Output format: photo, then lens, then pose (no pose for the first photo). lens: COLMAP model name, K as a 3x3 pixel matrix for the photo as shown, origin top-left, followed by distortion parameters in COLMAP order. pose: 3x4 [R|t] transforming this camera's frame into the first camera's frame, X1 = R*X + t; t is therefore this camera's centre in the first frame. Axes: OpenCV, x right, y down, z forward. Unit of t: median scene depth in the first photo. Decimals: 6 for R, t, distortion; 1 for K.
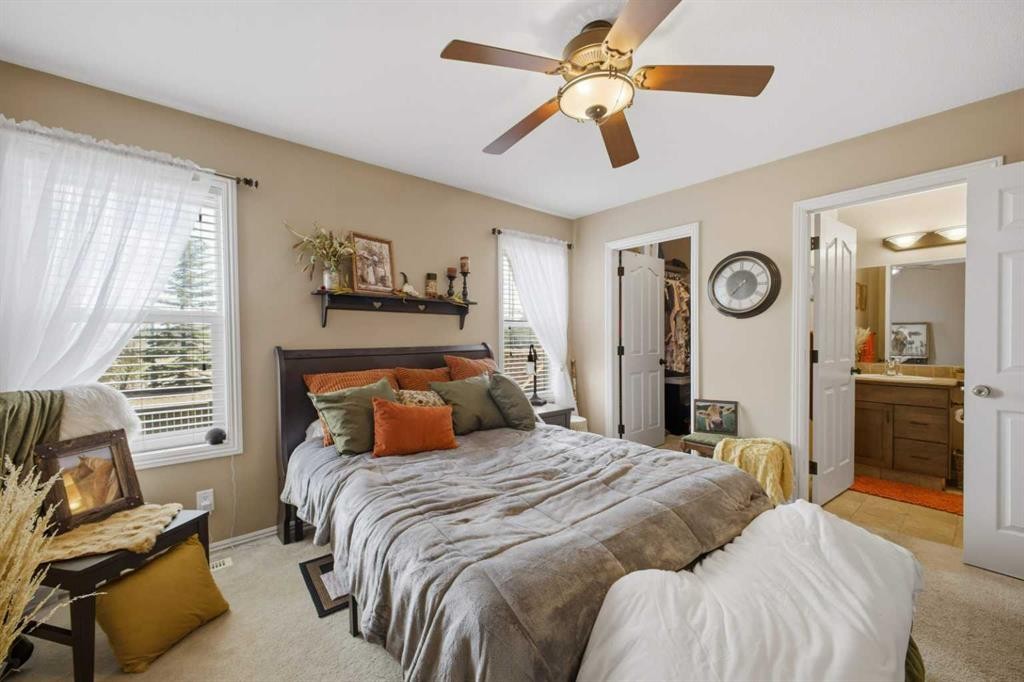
lens RADIAL K [[401.3, 0, 505.4], [0, 401.3, 337.4], [0, 0, 1]] dist [0.012774, 0.000505]
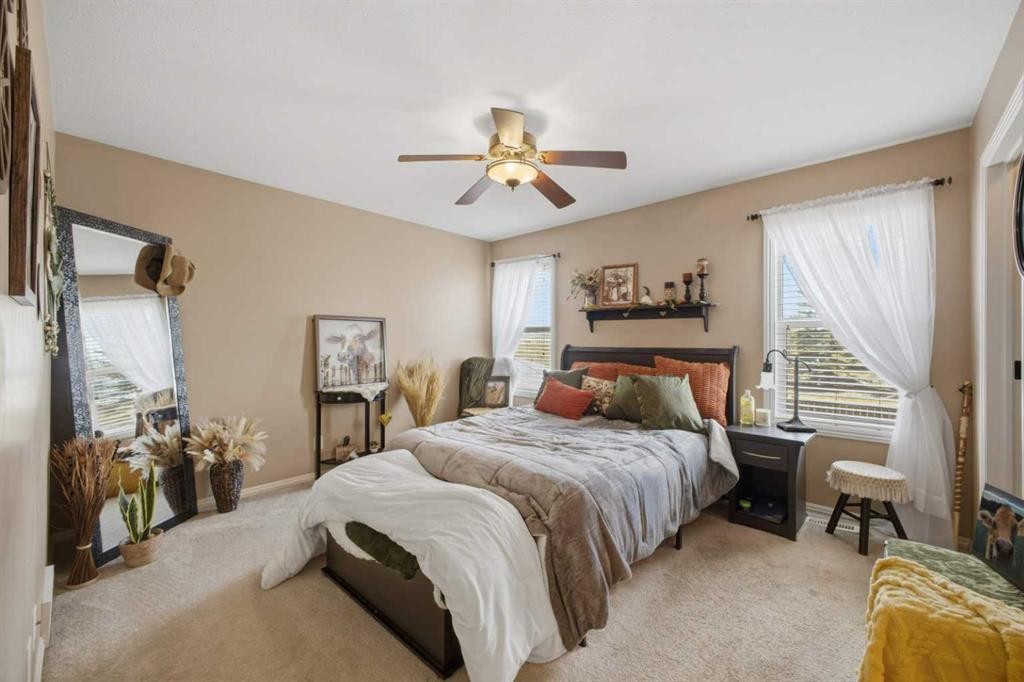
lens RADIAL K [[401.3, 0, 505.4], [0, 401.3, 337.4], [0, 0, 1]] dist [0.012774, 0.000505]
pose [[0.106815, 0.002549, -0.994276, 0.938251], [-0.000333, 0.999997, 0.002528, -0.010177], [0.994279, 0.000061, 0.106815, 0.460883]]
